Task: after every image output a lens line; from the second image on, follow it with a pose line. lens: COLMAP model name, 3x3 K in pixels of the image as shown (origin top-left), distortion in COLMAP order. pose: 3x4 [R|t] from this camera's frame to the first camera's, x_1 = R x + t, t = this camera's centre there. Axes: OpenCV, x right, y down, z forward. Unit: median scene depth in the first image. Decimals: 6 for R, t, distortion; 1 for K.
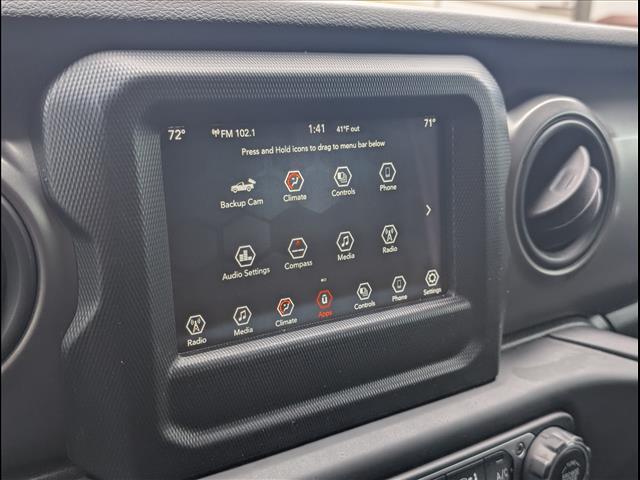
lens RADIAL K [[752.1, 0, 320.0], [0, 752.1, 240.0], [0, 0, 1]] dist [0.009433, 0.031778]
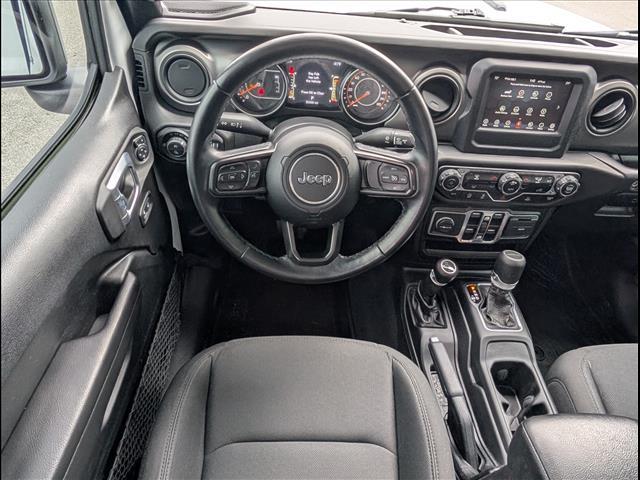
lens RADIAL K [[446.9, 0, 320.0], [0, 446.9, 240.0], [0, 0, 1]] dist [0.001299, -0.002525]
pose [[0.855285, 0.367179, -0.365606, 0.210896], [-0.198127, 0.883713, 0.424025, -0.184857], [0.478784, -0.290226, 0.828574, -1.777853]]
